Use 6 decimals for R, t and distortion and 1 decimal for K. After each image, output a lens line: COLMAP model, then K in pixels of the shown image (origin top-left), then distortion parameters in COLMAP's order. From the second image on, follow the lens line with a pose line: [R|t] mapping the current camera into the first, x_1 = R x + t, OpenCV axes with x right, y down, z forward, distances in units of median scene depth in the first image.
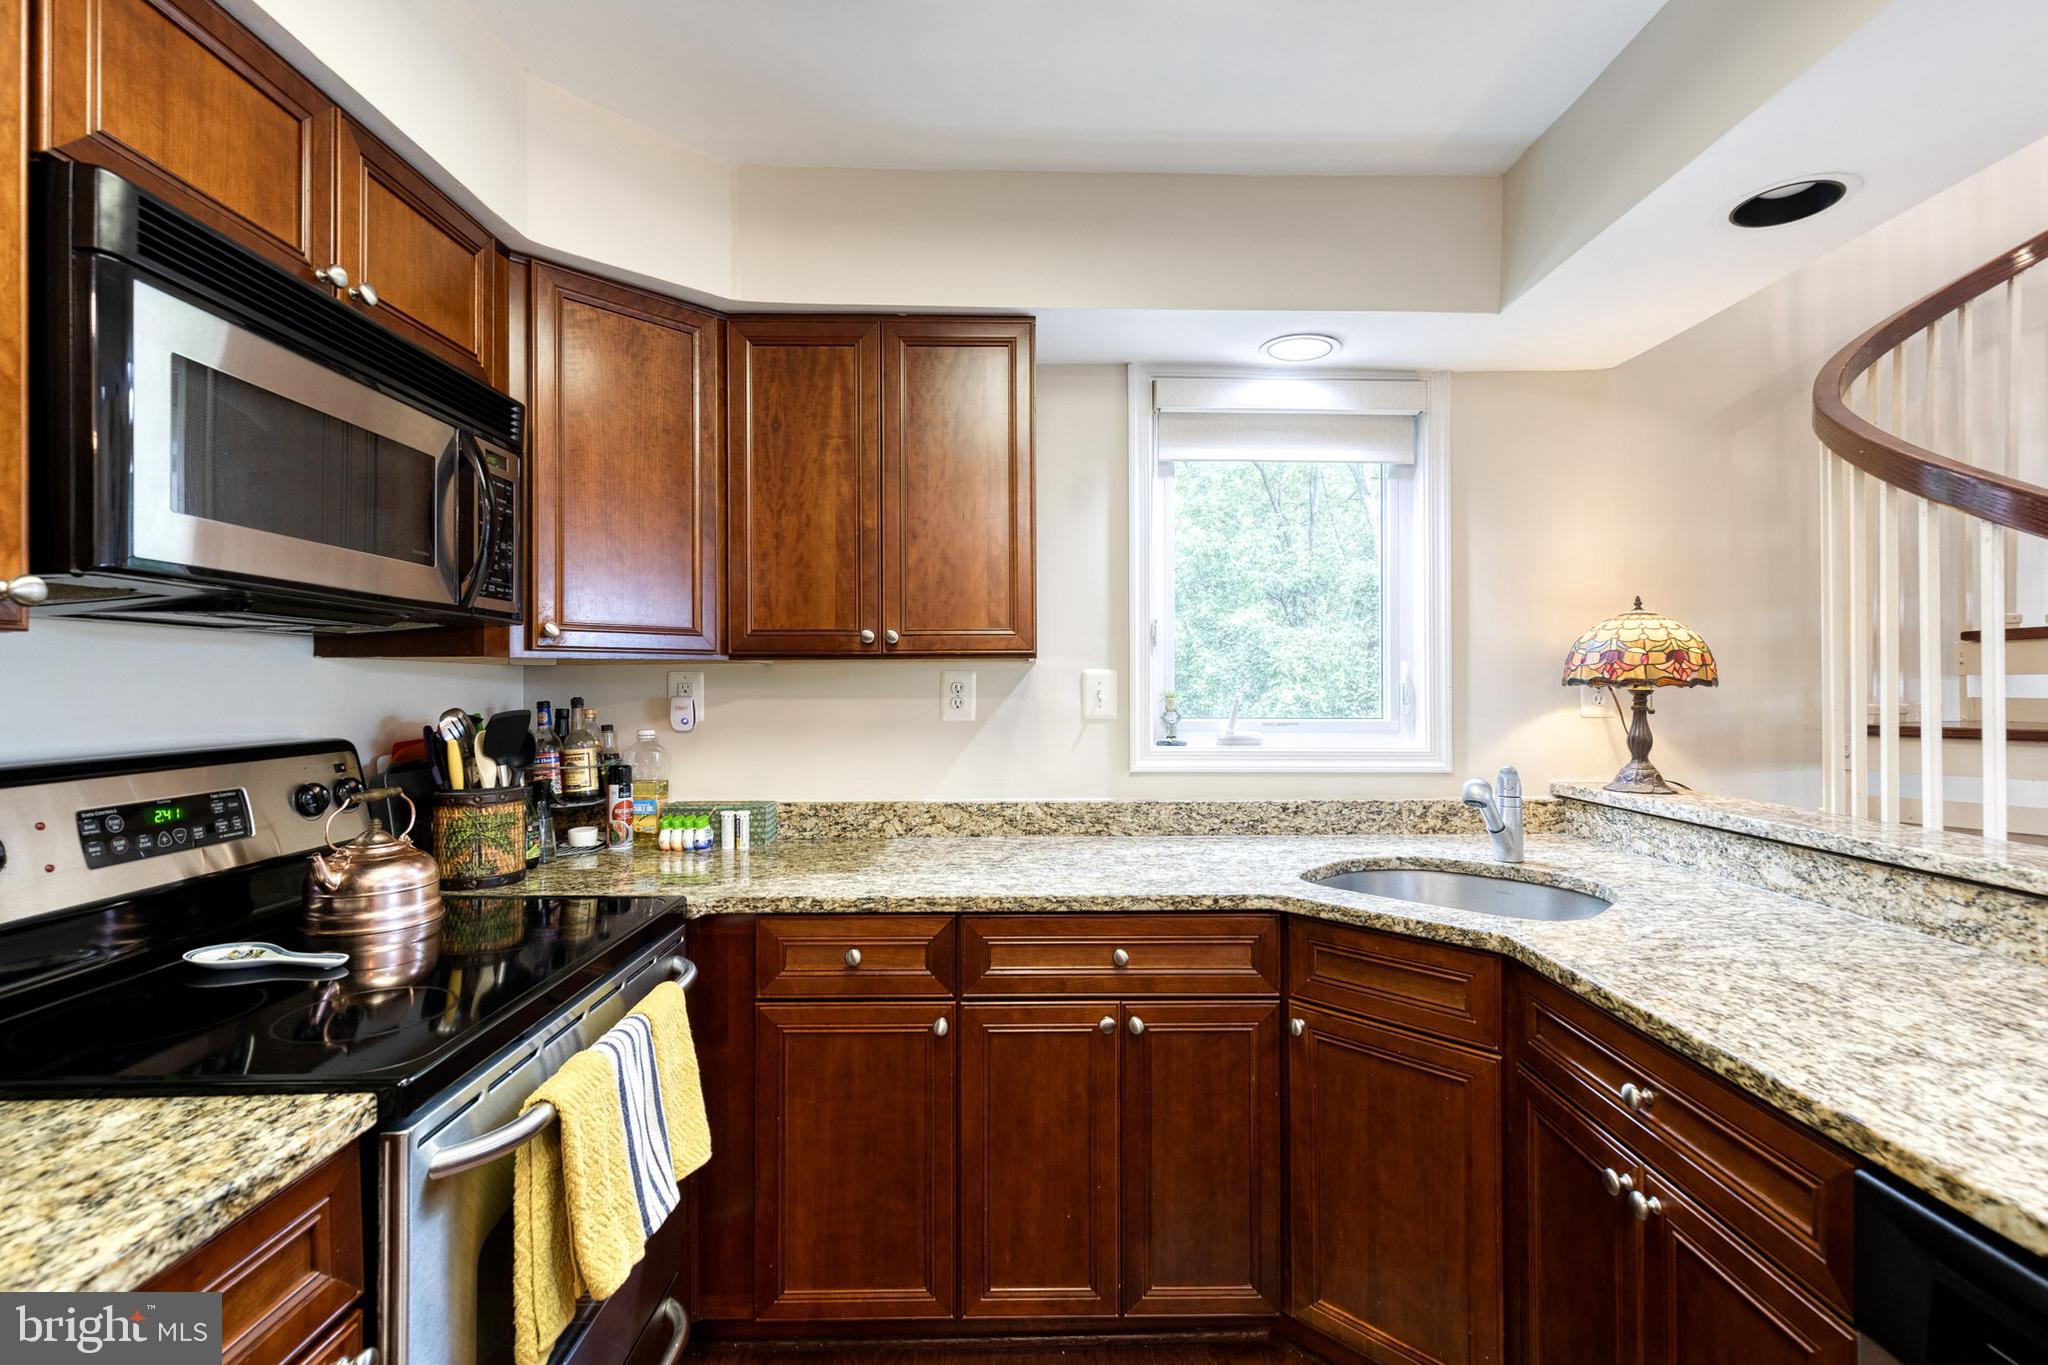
lens RADIAL K [[914.0, 0, 1037.7], [0, 914.0, 683.6], [0, 0, 1]] dist [0.002097, 0.000040]
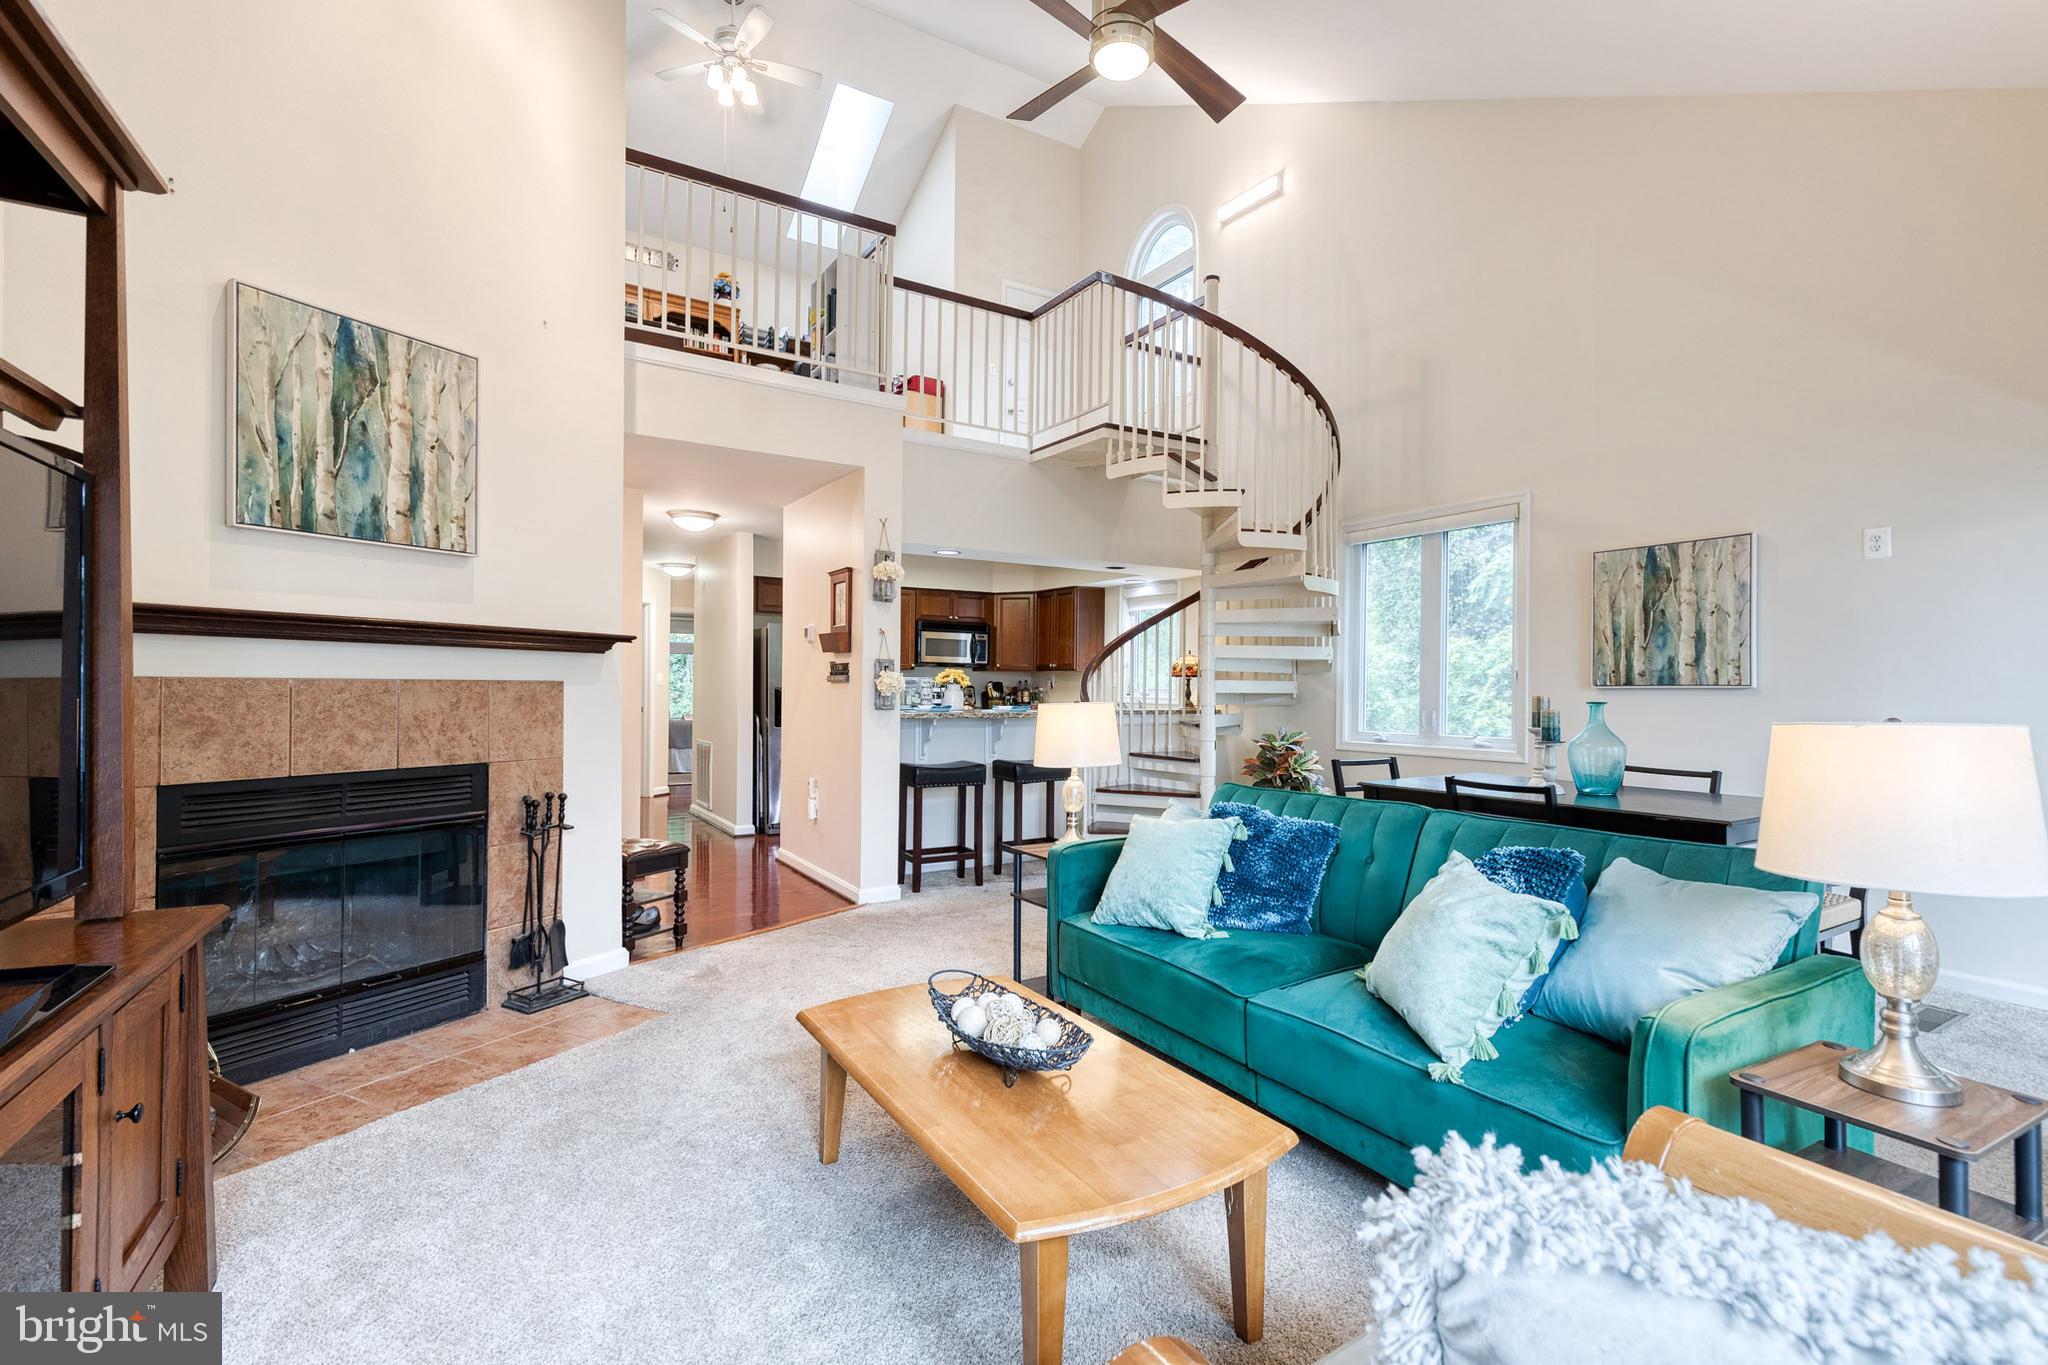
lens RADIAL K [[934.1, 0, 1053.0], [0, 934.1, 684.2], [0, 0, 1]] dist [0.000986, 0.000018]
pose [[0.519304, 0.004914, -0.854575, 4.065138], [-0.008754, 0.999962, 0.000430, 0.037987], [0.854545, 0.007257, 0.519327, -1.443307]]
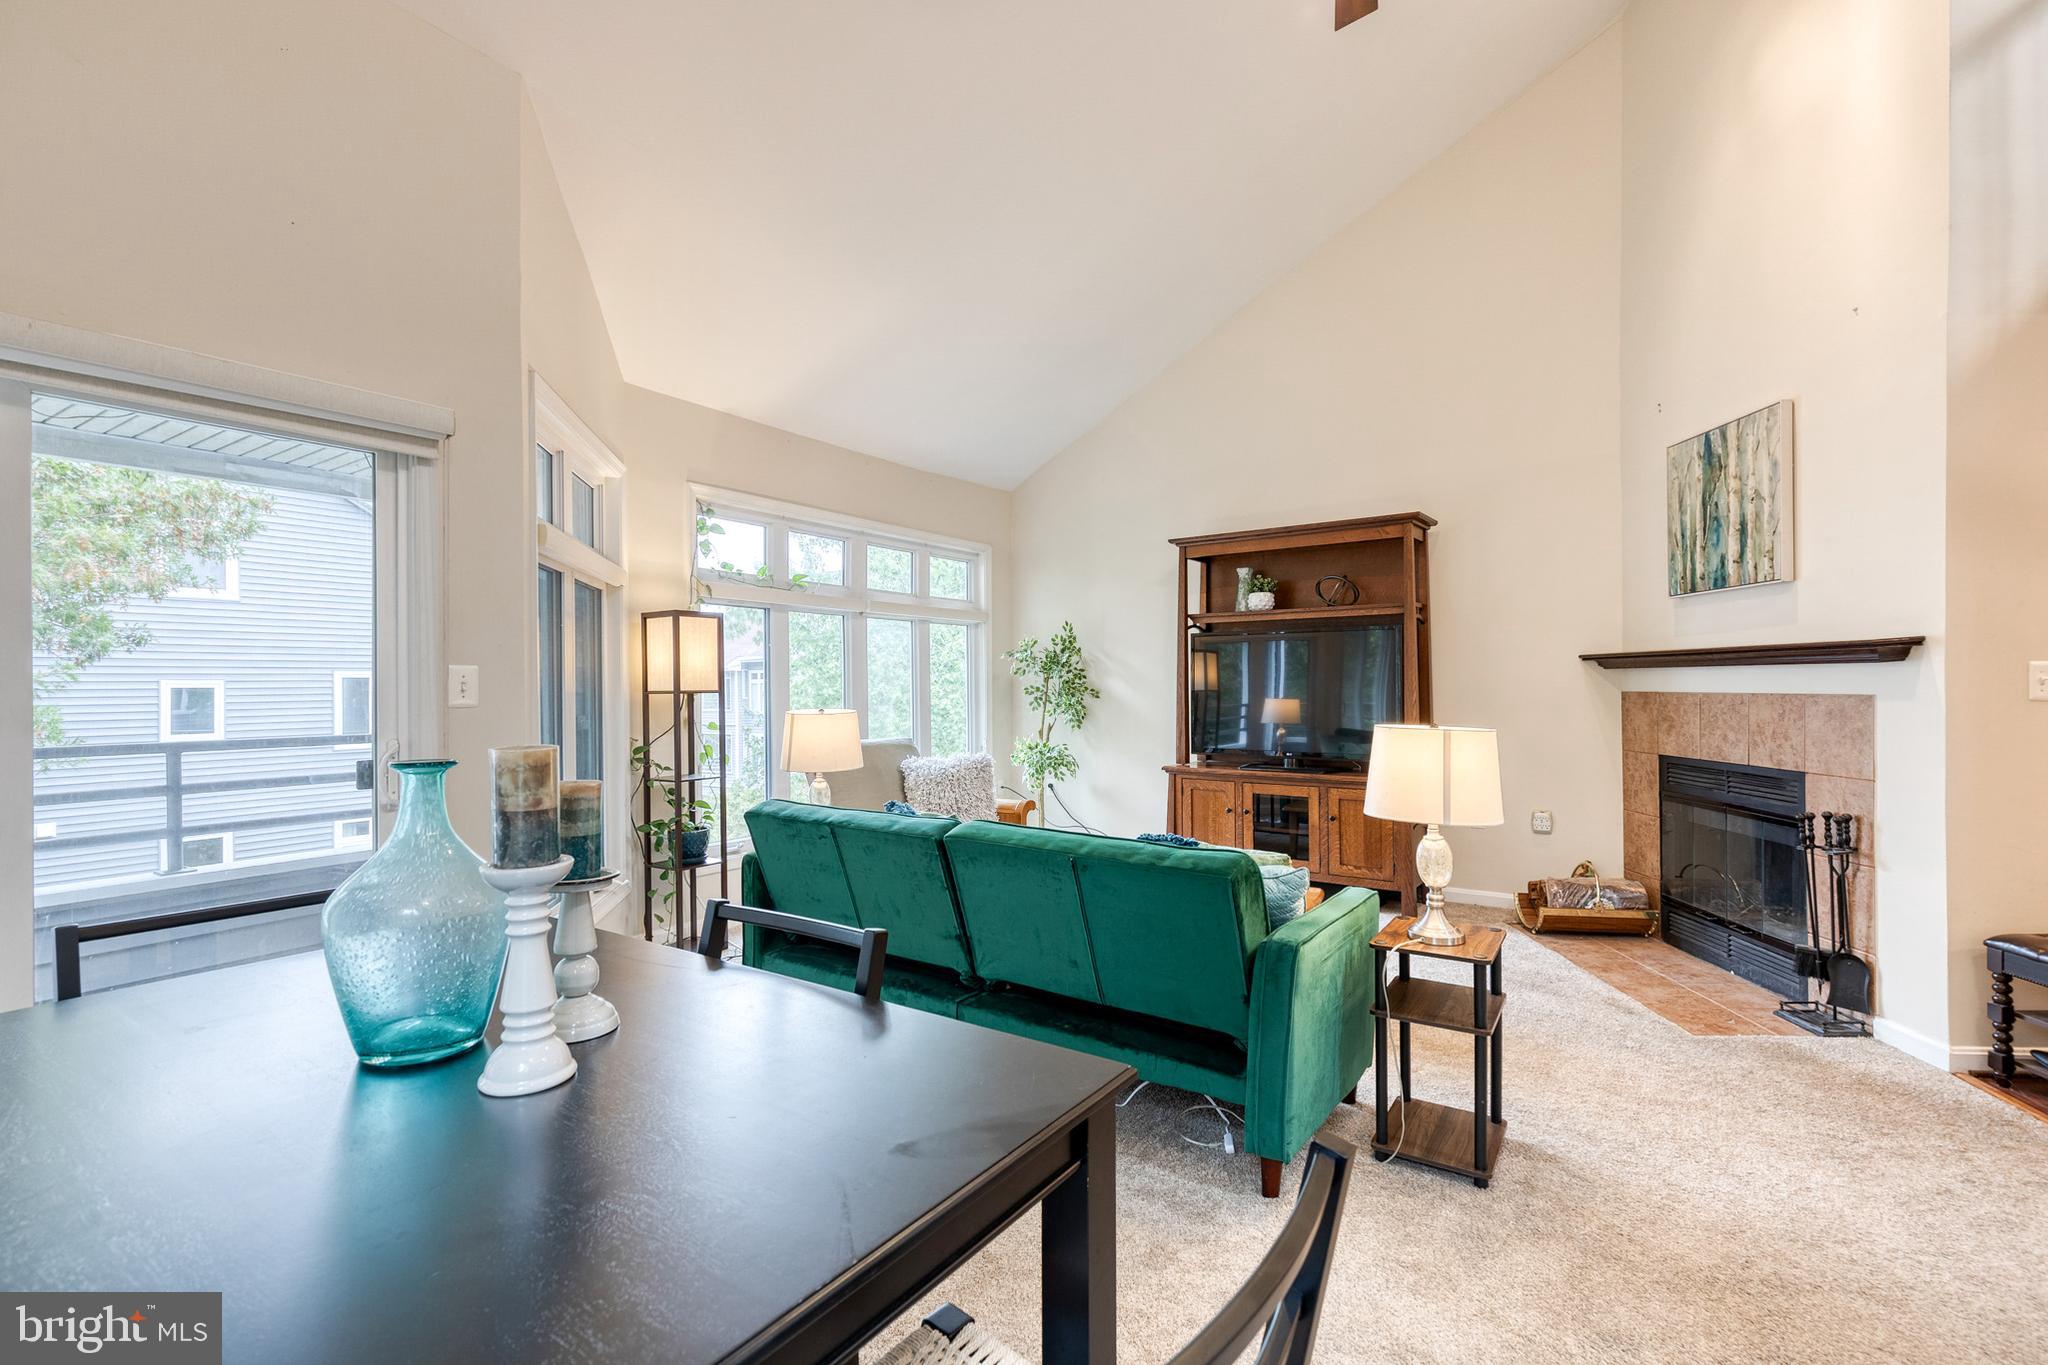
lens RADIAL K [[920.3, 0, 1041.9], [0, 920.3, 683.4], [0, 0, 1]] dist [0.007682, -0.000338]
pose [[-0.819387, 0.007057, 0.573197, 2.008585], [0.006025, 0.999975, -0.003698, 0.015122], [-0.573209, 0.000424, -0.819409, 1.174566]]
